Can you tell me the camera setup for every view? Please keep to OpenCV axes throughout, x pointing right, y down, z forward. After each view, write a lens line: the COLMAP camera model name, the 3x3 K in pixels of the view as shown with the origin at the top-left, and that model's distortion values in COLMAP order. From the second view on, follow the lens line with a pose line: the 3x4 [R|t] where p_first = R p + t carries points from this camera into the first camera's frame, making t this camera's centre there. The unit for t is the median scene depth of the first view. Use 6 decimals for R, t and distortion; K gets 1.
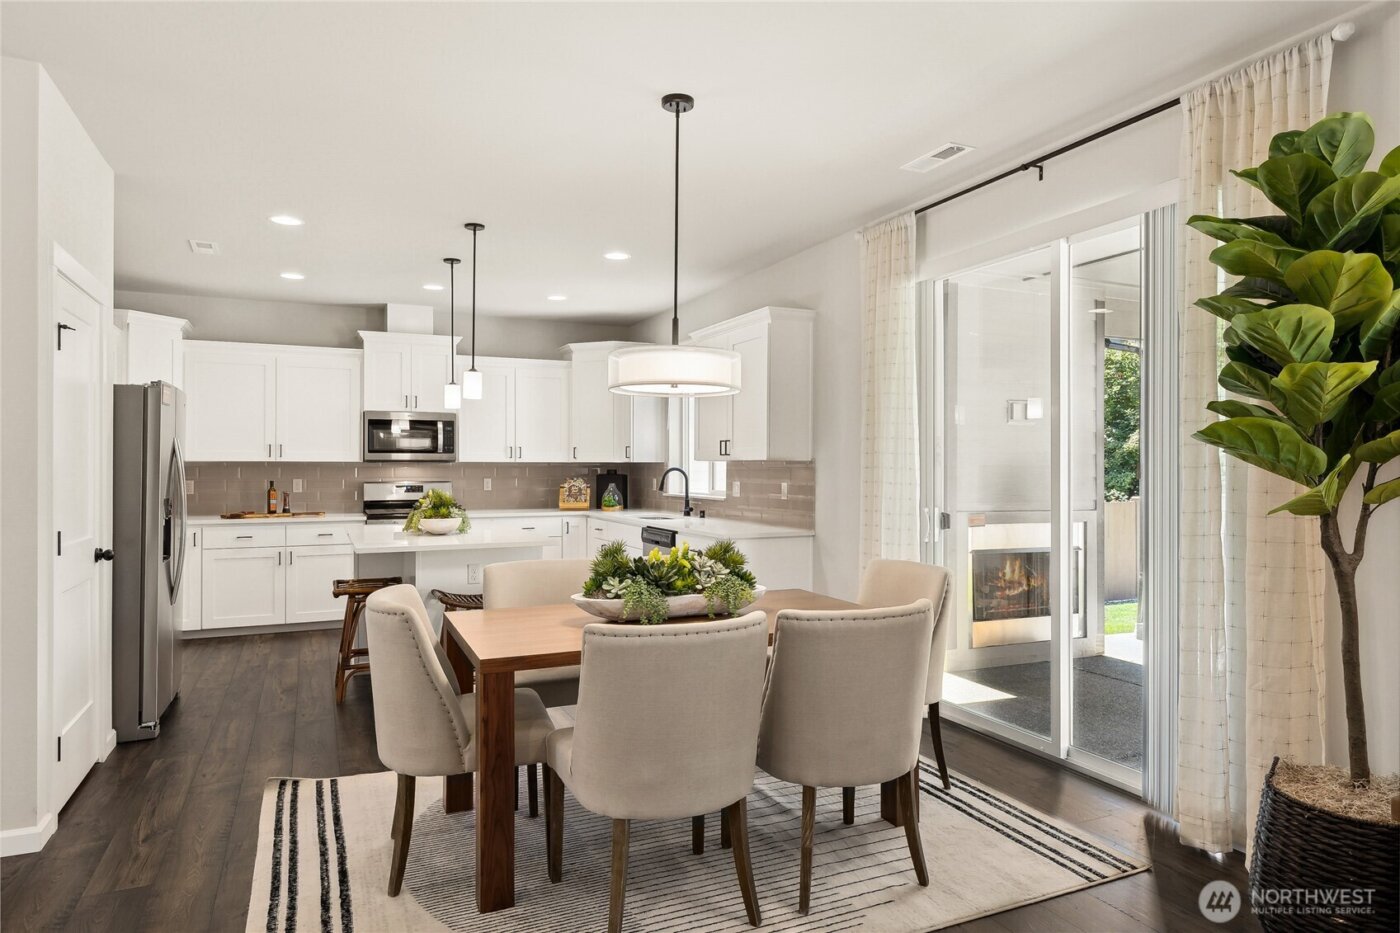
lens RADIAL K [[872.5, 0, 700.8], [0, 872.5, 465.1], [0, 0, 1]] dist [0.000419, 0.000099]
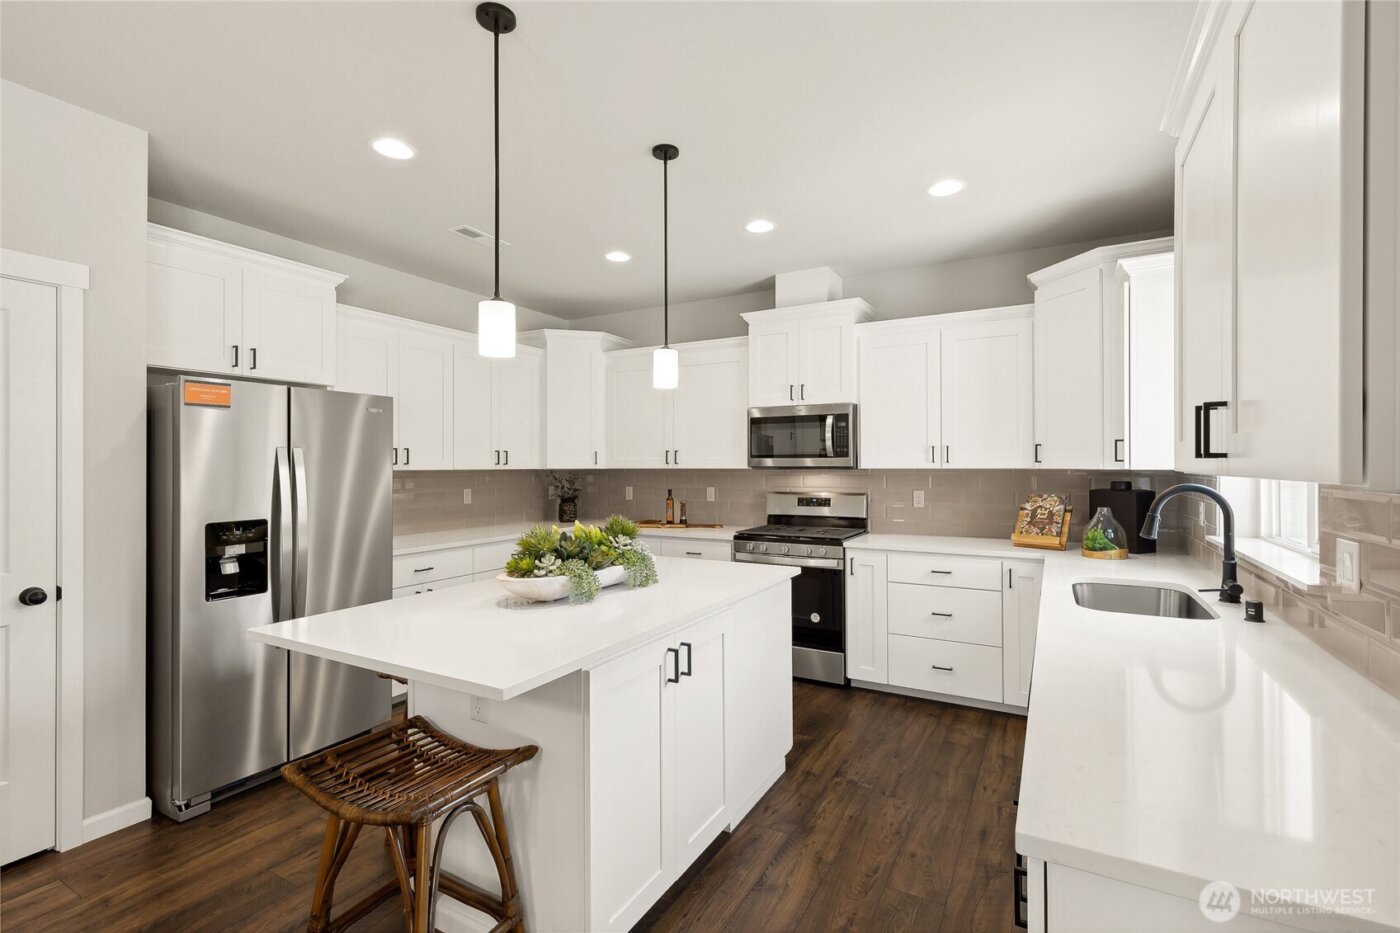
lens RADIAL K [[632.7, 0, 702.7], [0, 632.7, 465.0], [0, 0, 1]] dist [0.018008, -0.000663]
pose [[0.591687, -0.003111, -0.806162, 0.076716], [0.006549, 0.999978, 0.000948, -0.008194], [0.806142, -0.005840, 0.591694, 0.588390]]
